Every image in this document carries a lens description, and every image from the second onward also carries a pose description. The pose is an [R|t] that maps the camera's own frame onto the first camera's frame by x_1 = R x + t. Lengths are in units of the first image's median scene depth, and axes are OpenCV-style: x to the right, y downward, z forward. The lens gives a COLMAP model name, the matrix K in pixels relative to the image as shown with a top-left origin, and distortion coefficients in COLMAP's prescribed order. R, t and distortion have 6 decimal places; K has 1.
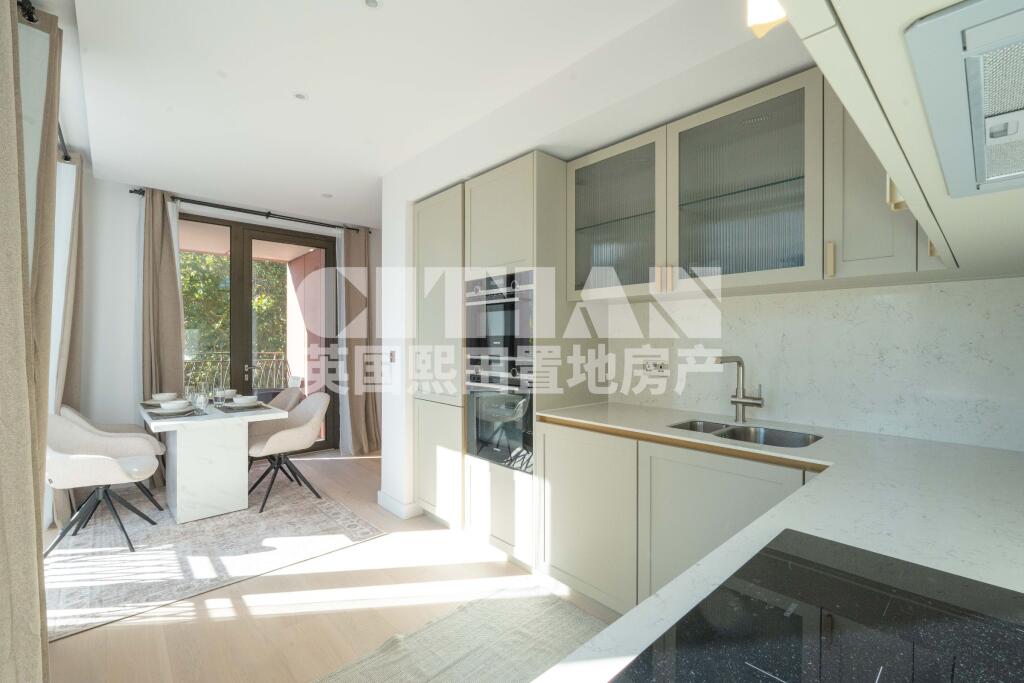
lens RADIAL K [[450.5, 0, 512.0], [0, 450.5, 341.5], [0, 0, 1]] dist [0.016588, -0.000244]
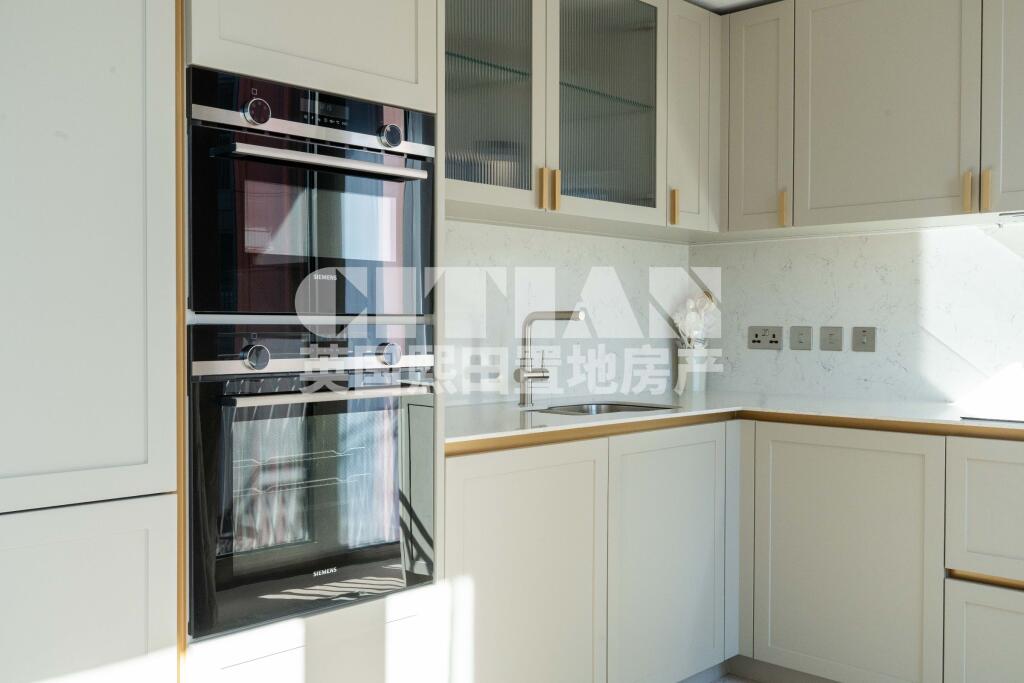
lens RADIAL K [[1008.9, 0, 512.0], [0, 1008.9, 341.5], [0, 0, 1]] dist [0.016164, 0.003711]
pose [[-0.071735, -0.014303, 0.997321, -0.700907], [0.003188, 0.999889, 0.014570, 0.035869], [-0.997419, 0.004224, -0.071681, 0.756616]]
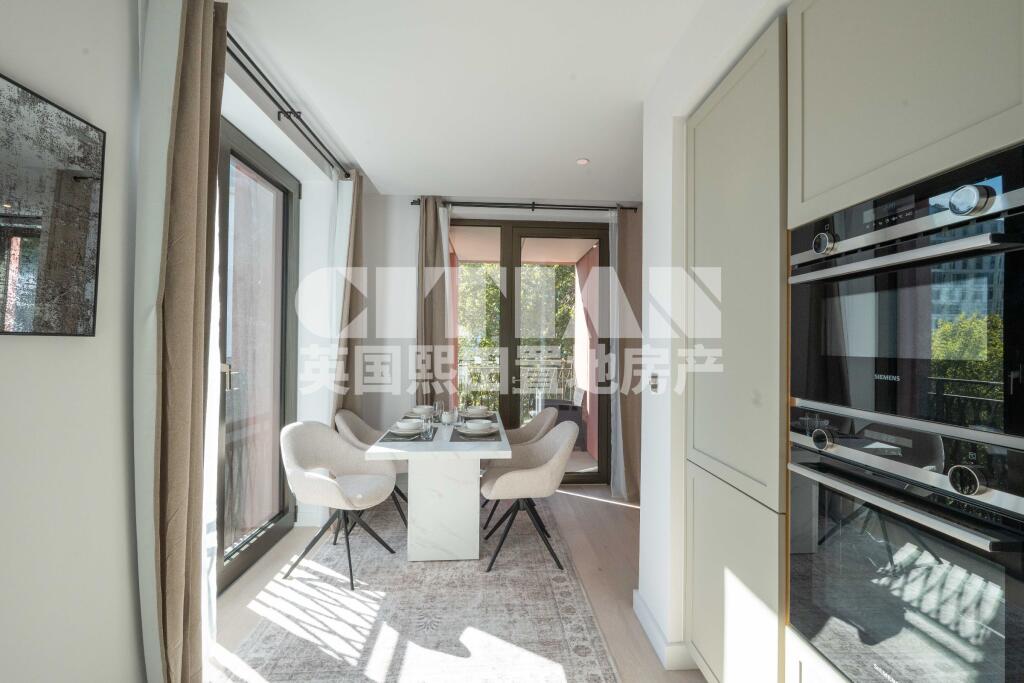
lens RADIAL K [[446.2, 0, 514.5], [0, 446.2, 338.4], [0, 0, 1]] dist [-0.008220, 0.000094]
pose [[0.776550, -0.001610, -0.630054, -0.034648], [-0.010692, 0.999819, -0.015733, -0.015493], [0.629965, 0.018954, 0.776392, 0.450796]]
